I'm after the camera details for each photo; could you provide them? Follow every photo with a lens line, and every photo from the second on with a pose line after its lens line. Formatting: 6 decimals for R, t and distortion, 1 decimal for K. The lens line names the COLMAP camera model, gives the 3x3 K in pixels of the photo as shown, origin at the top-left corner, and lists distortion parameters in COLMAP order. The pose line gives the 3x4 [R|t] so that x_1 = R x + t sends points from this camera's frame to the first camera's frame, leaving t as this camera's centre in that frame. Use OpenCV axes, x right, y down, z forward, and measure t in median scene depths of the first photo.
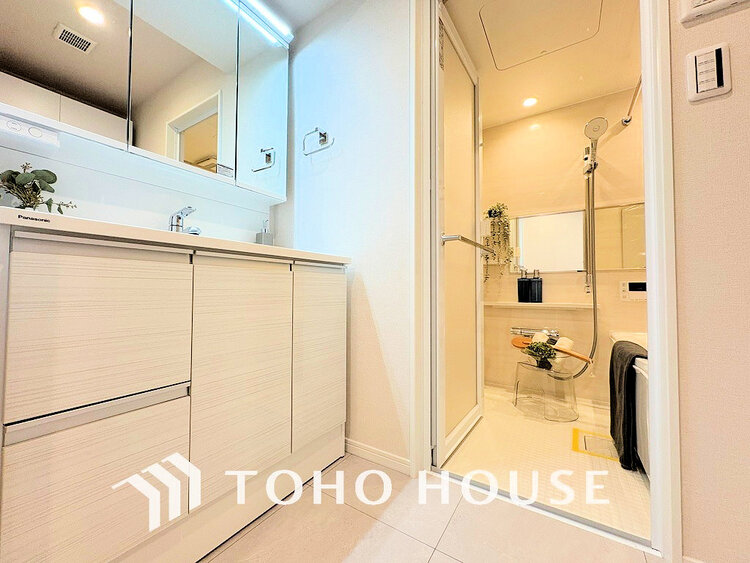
lens RADIAL K [[300.1, 0, 371.4], [0, 300.1, 281.3], [0, 0, 1]] dist [-0.001457, 0.000325]
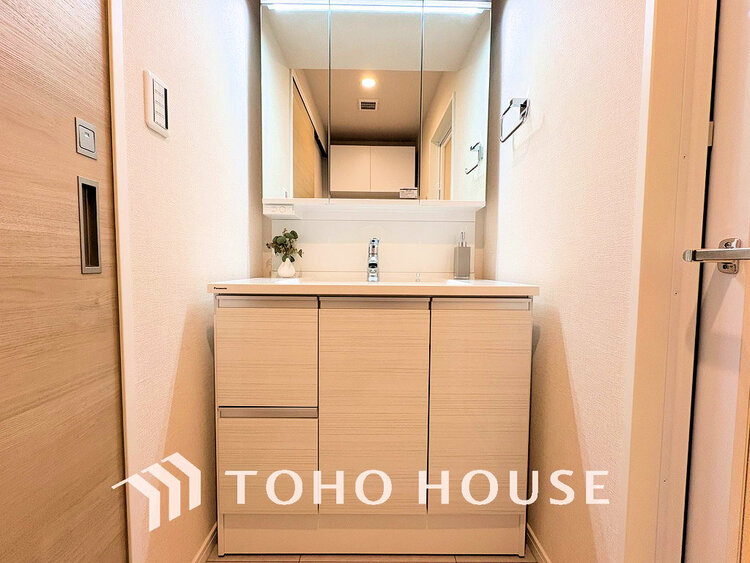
lens RADIAL K [[300.1, 0, 372.2], [0, 300.1, 281.6], [0, 0, 1]] dist [-0.001457, 0.000325]
pose [[0.546787, 0.049564, -0.835804, 0.403476], [0.013304, 0.997606, 0.067863, -0.201022], [0.837166, -0.048226, 0.544818, 0.474042]]
